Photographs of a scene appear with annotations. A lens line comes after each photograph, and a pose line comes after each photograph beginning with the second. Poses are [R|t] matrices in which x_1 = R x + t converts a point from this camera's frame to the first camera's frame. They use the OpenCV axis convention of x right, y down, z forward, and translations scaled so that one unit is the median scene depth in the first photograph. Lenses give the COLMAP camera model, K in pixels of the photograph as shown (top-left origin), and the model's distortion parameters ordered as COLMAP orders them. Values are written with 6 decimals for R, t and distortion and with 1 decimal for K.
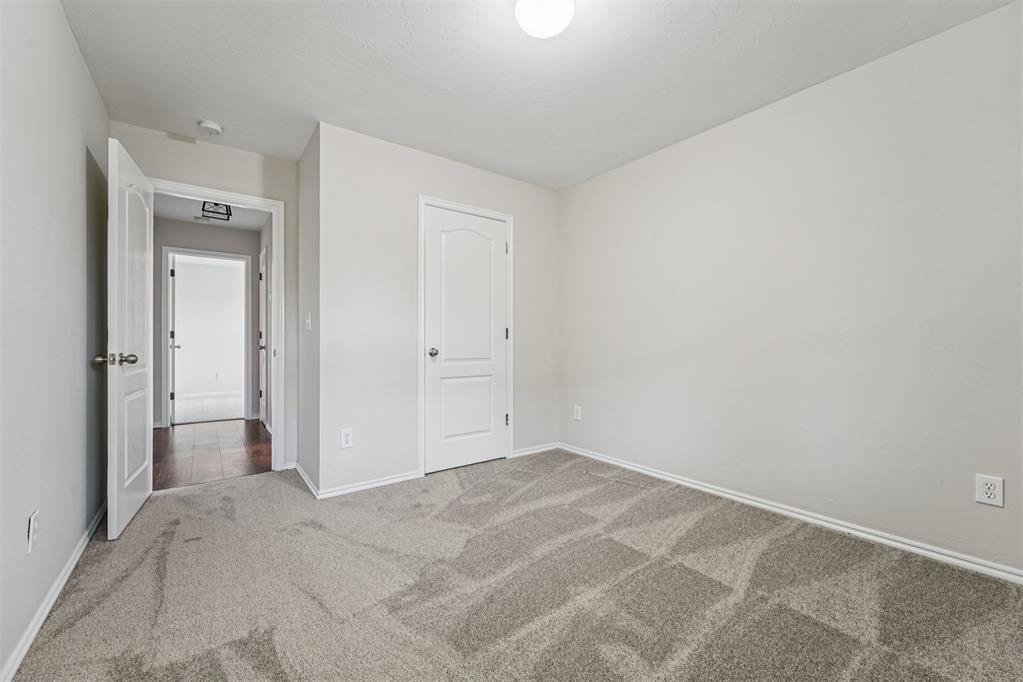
lens RADIAL K [[414.4, 0, 510.0], [0, 414.4, 339.6], [0, 0, 1]] dist [-0.008270, 0.000646]
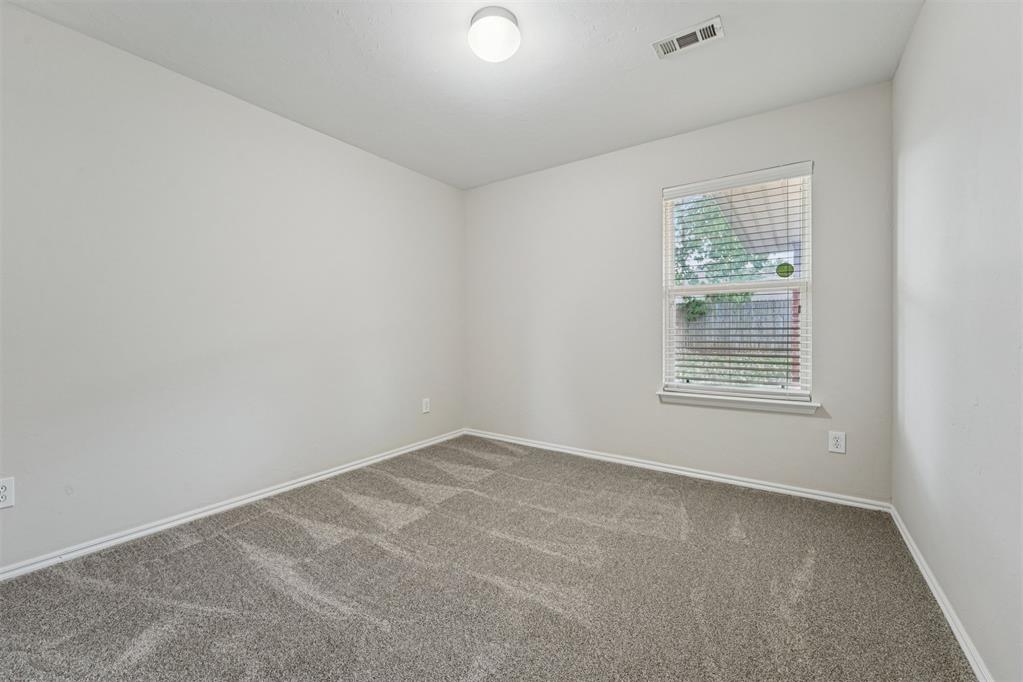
lens RADIAL K [[414.4, 0, 509.4], [0, 414.4, 336.1], [0, 0, 1]] dist [-0.008270, 0.000646]
pose [[-0.293837, -0.018530, 0.955676, -0.755149], [0.007953, 0.999730, 0.021829, -0.022991], [-0.955823, 0.014015, -0.293610, 0.949168]]
